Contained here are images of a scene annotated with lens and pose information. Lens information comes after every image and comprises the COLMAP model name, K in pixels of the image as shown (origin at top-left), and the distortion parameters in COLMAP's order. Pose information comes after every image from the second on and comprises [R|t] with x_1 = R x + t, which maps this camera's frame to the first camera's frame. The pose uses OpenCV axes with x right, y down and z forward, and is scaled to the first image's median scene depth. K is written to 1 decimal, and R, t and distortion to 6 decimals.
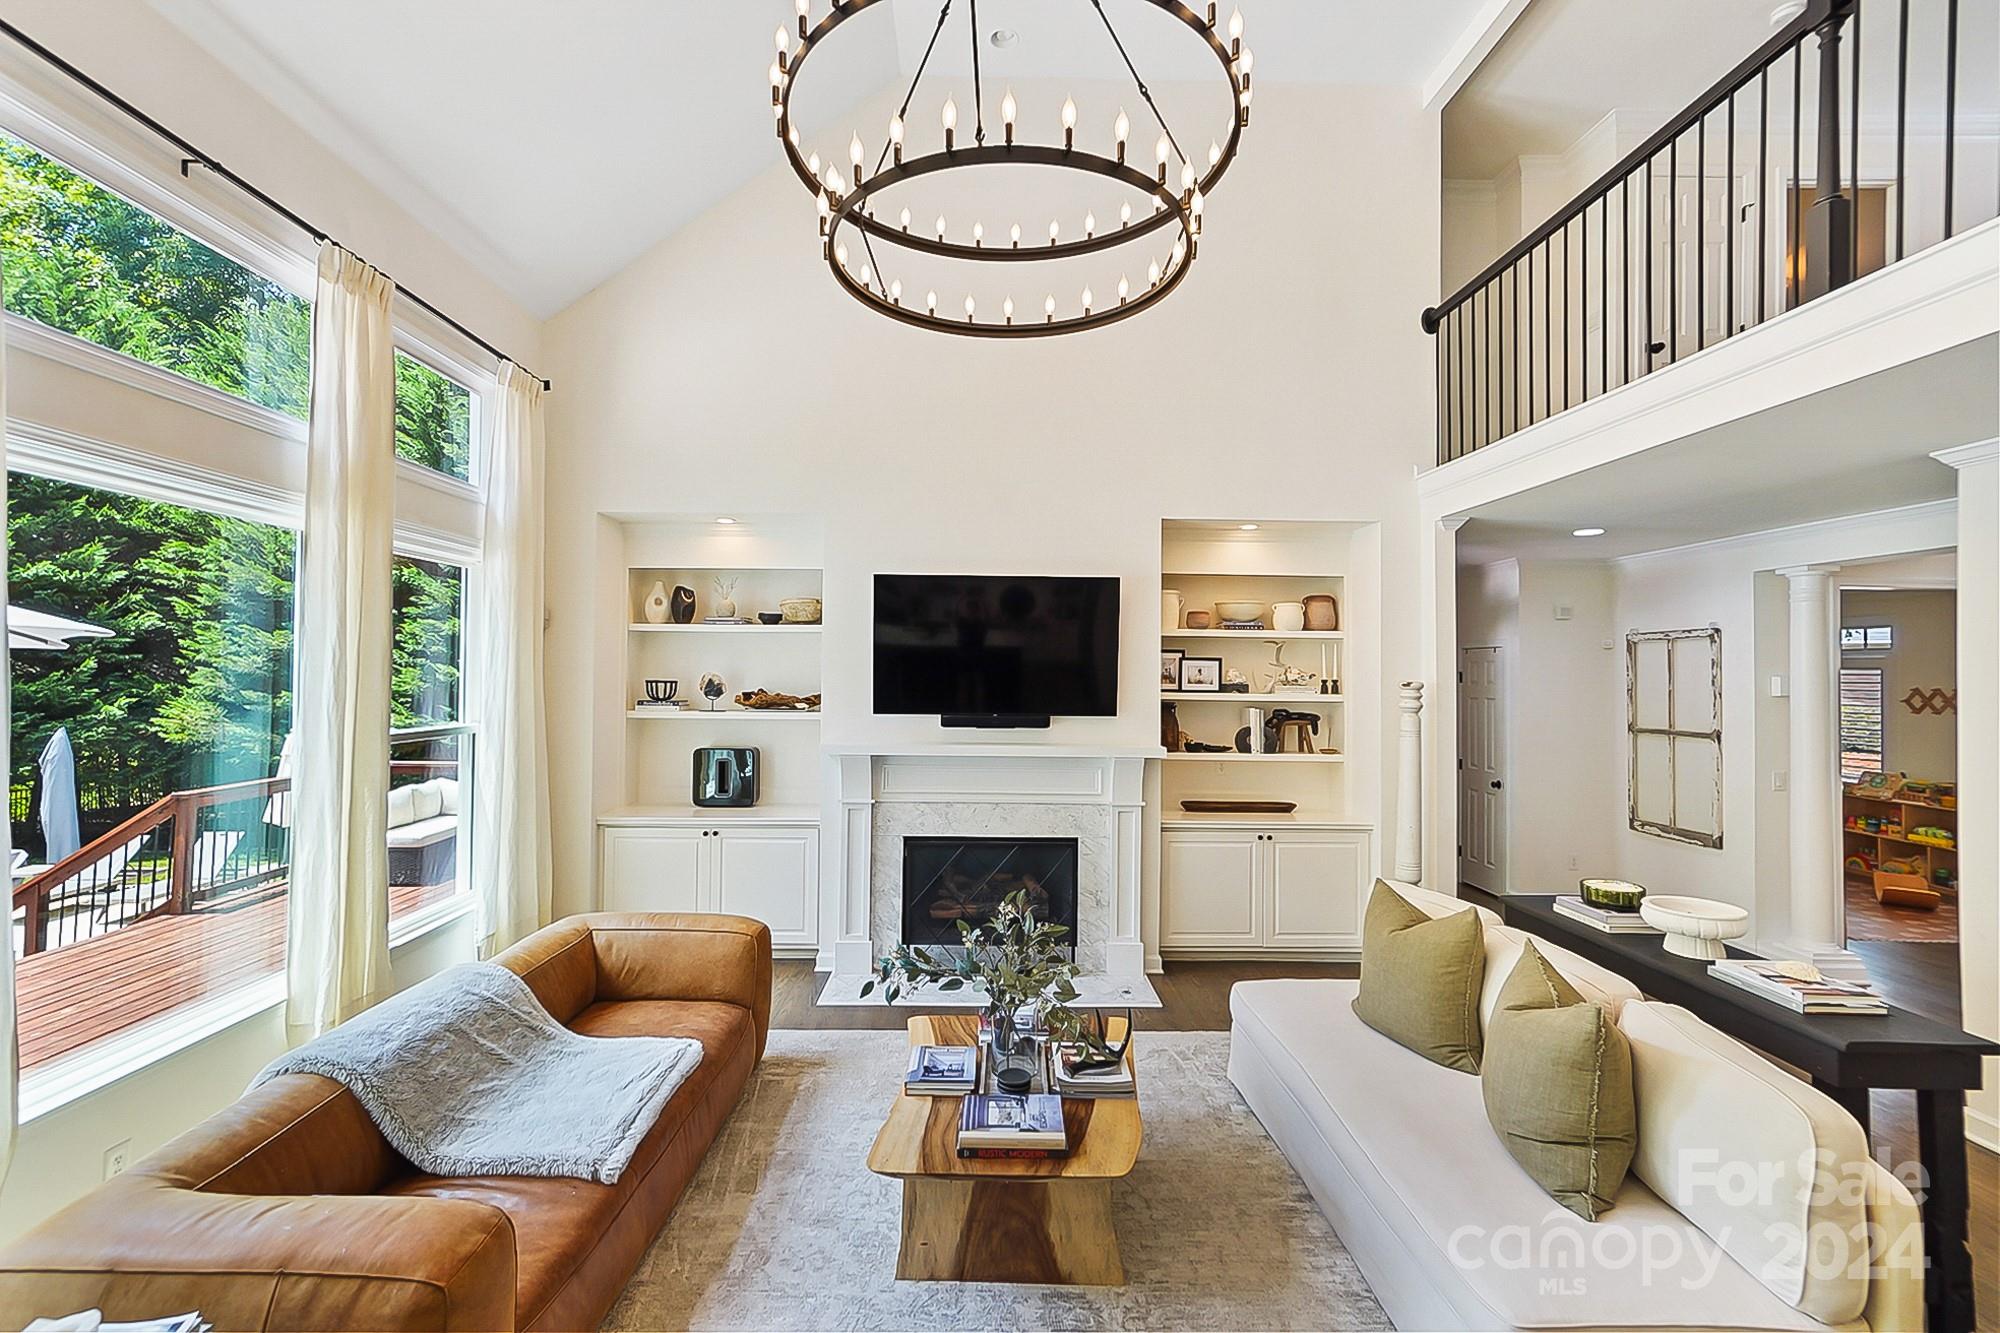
lens RADIAL K [[857.9, 0, 1000.0], [0, 857.9, 666.5], [0, 0, 1]] dist [-0.009091, 0.007927]
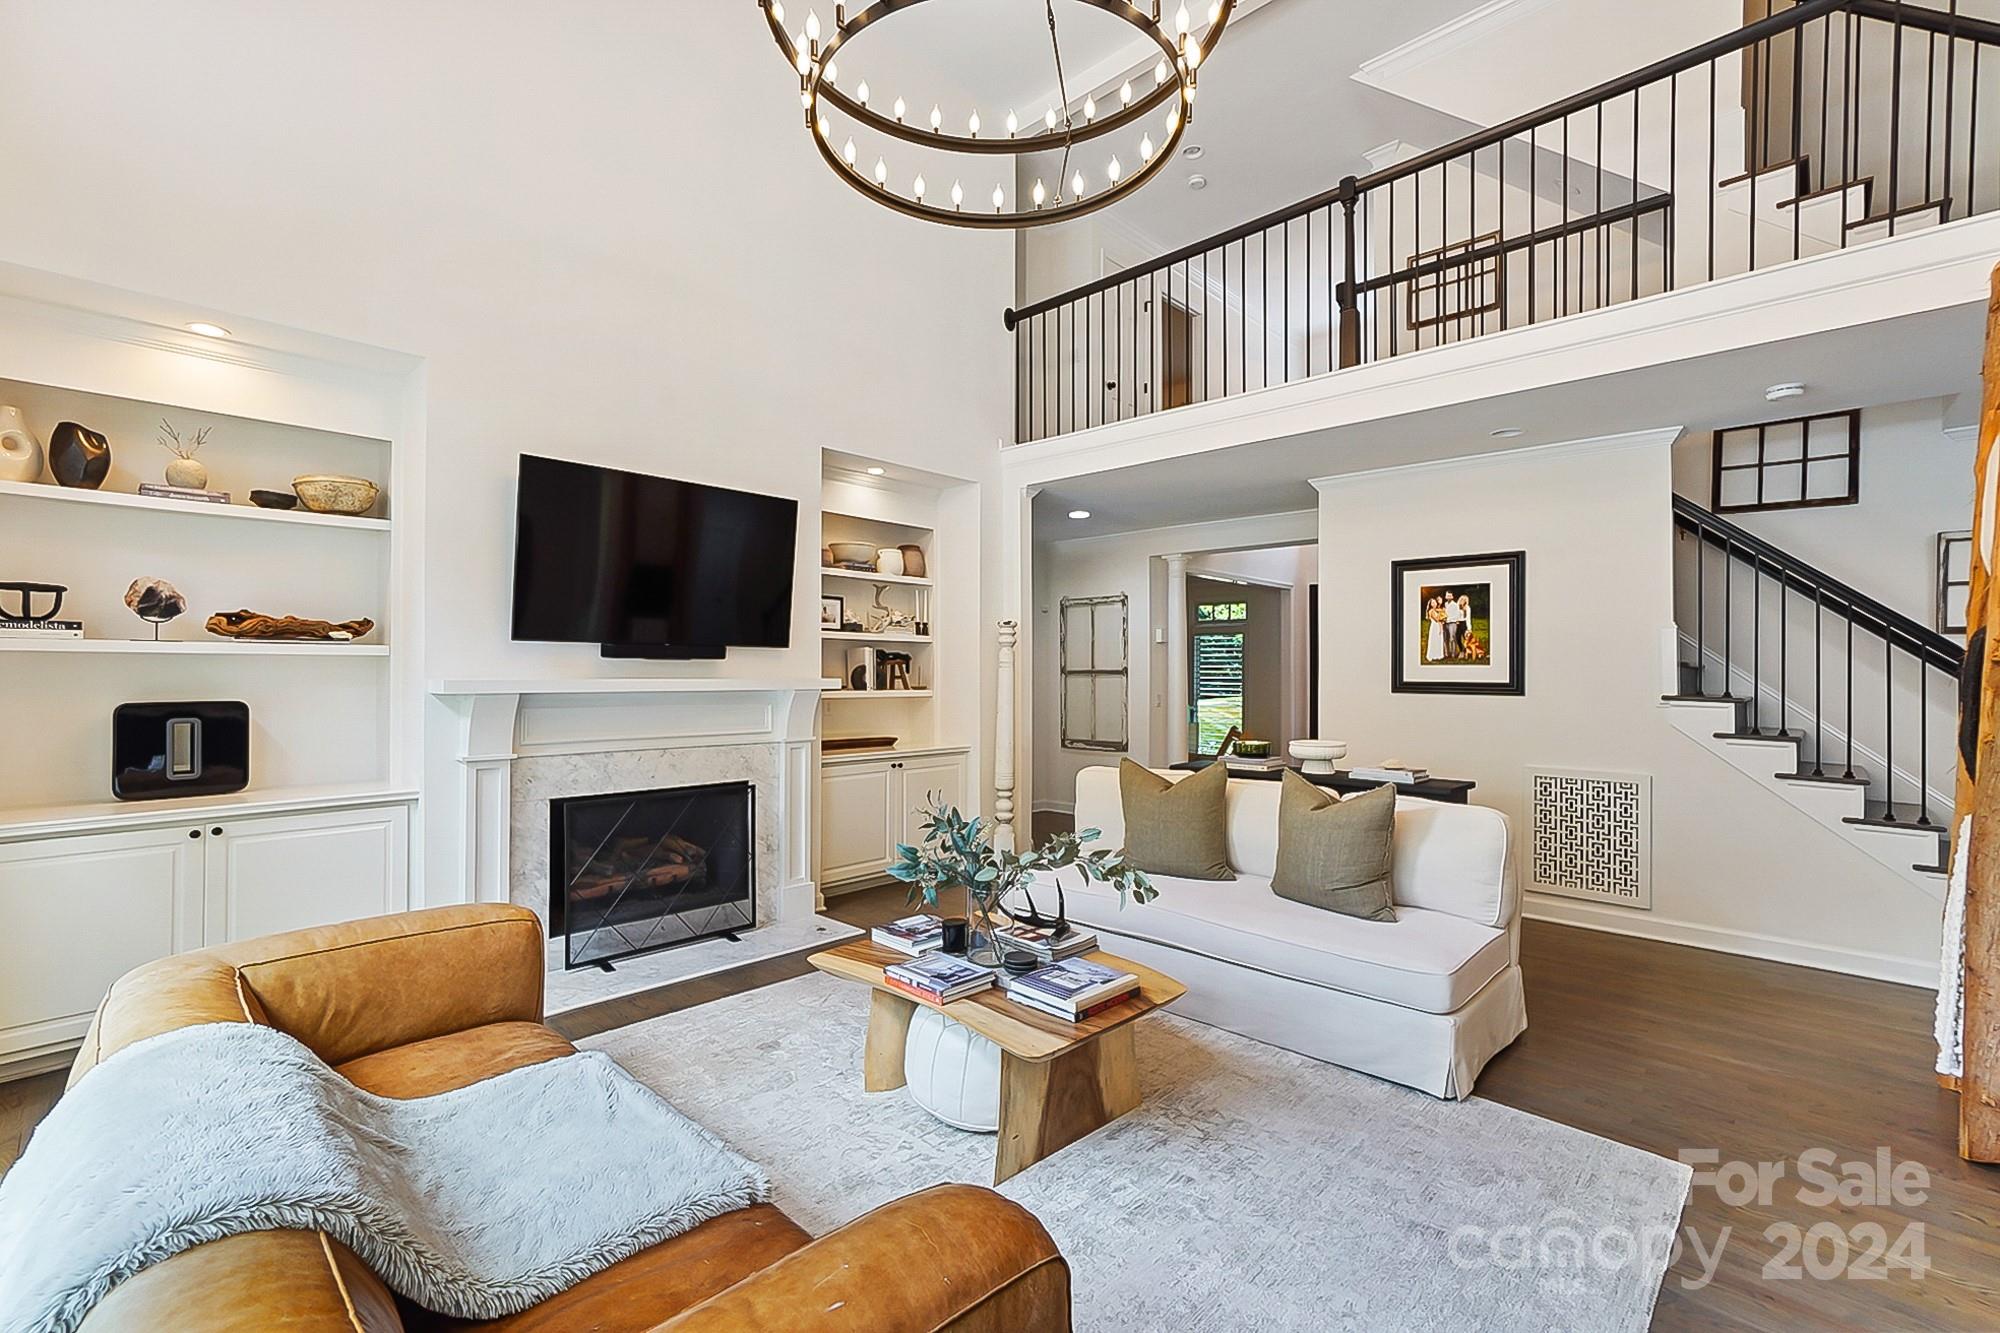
lens RADIAL K [[857.9, 0, 1000.0], [0, 857.9, 666.5], [0, 0, 1]] dist [-0.009091, 0.007927]
pose [[0.716097, -0.007313, 0.697963, -0.334252], [-0.001518, 0.999926, 0.012034, 0.062806], [-0.697999, -0.009677, 0.716033, 0.149130]]
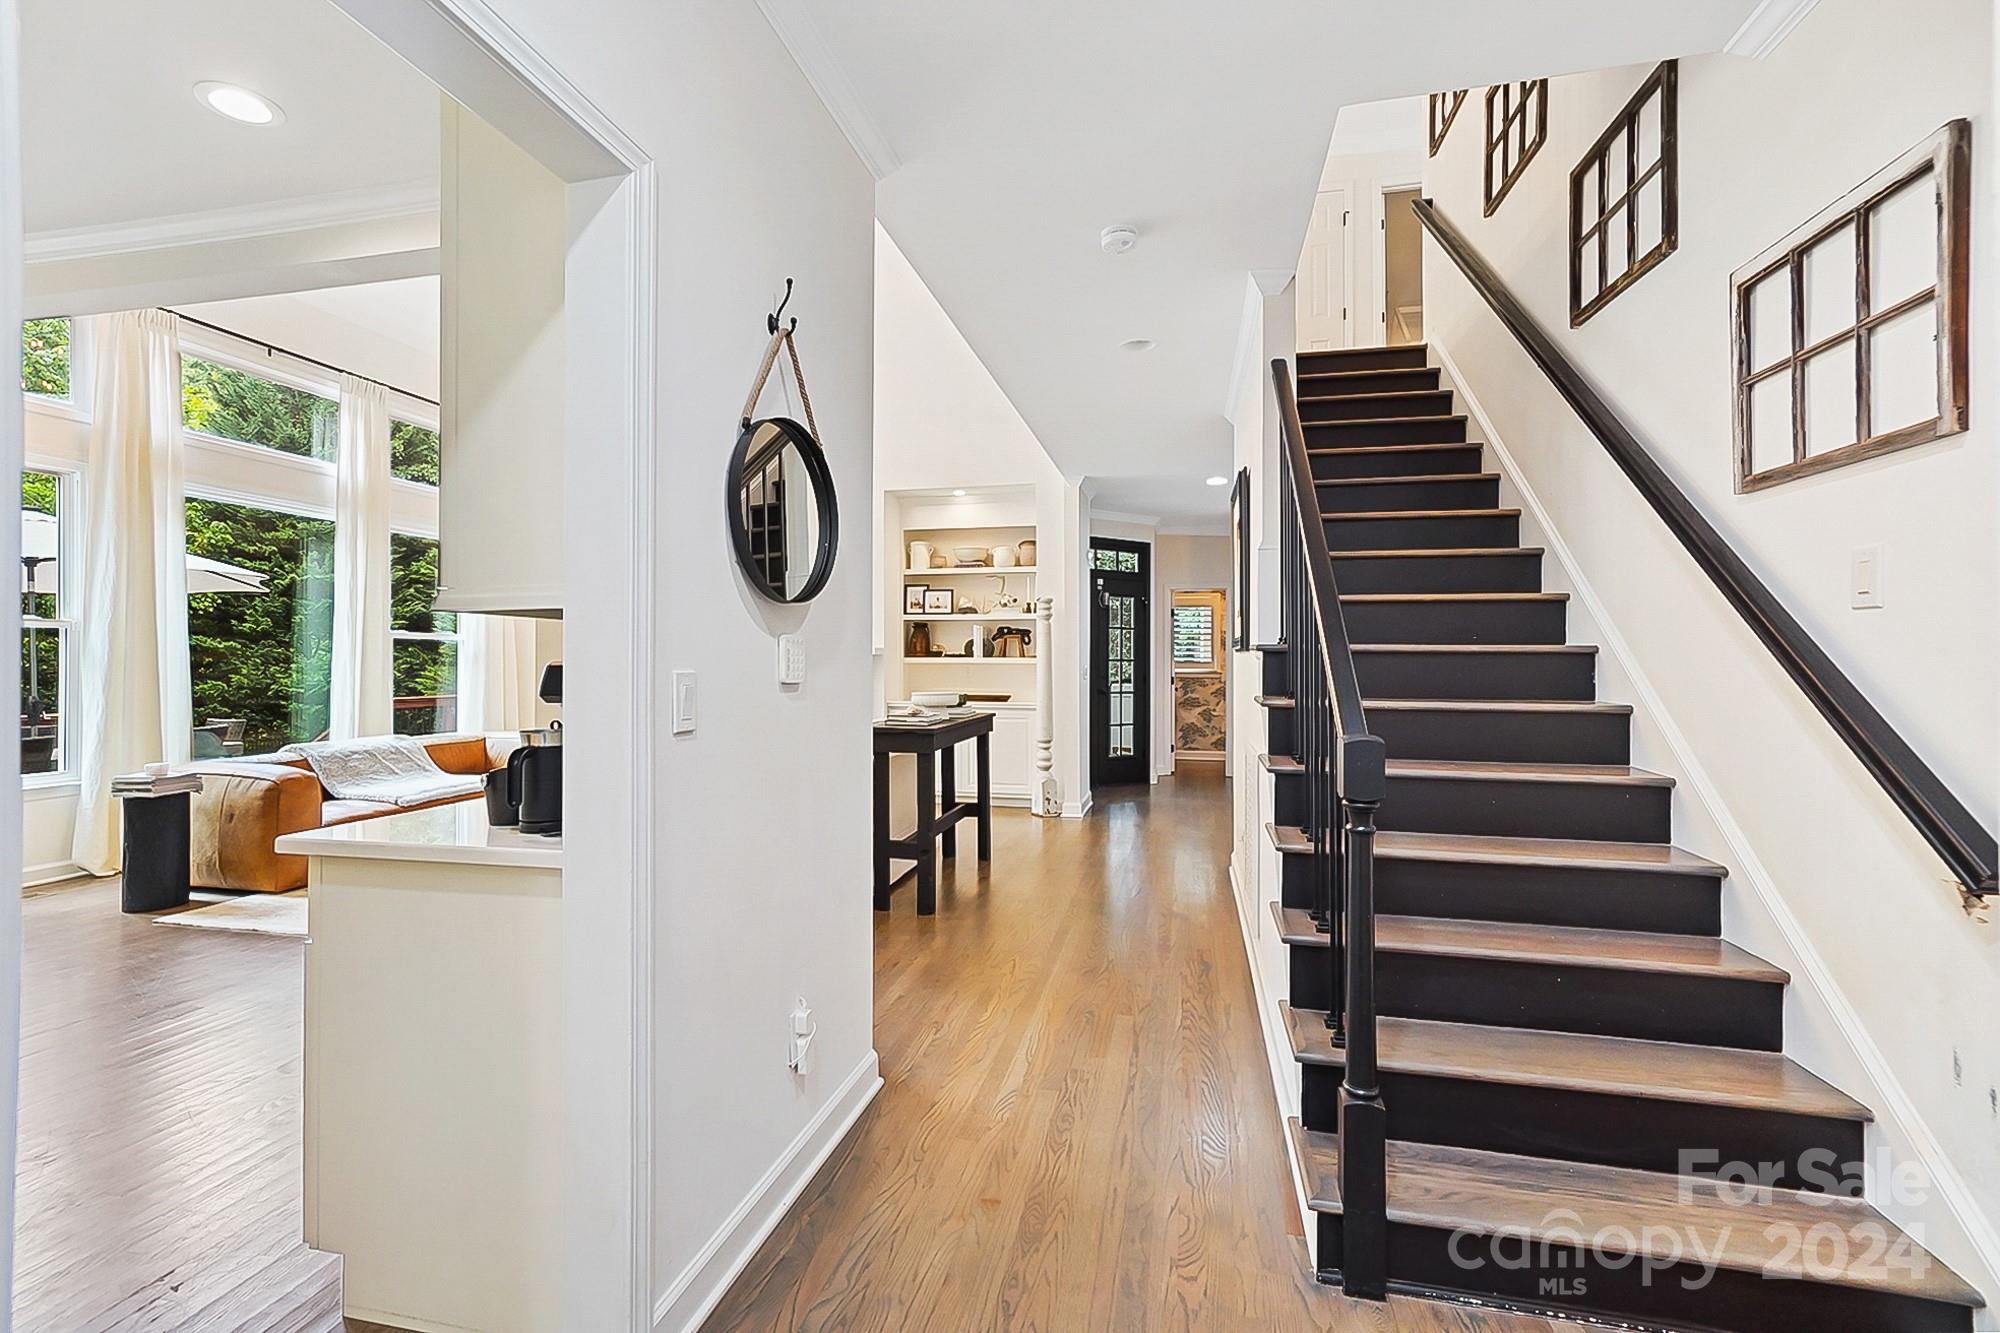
lens RADIAL K [[857.9, 0, 1000.0], [0, 857.9, 666.5], [0, 0, 1]] dist [-0.009091, 0.007927]
pose [[0.974132, -0.008929, -0.225804, 0.678994], [0.012640, 0.999808, 0.014992, 0.100758], [0.225627, -0.017458, 0.974057, -0.351383]]
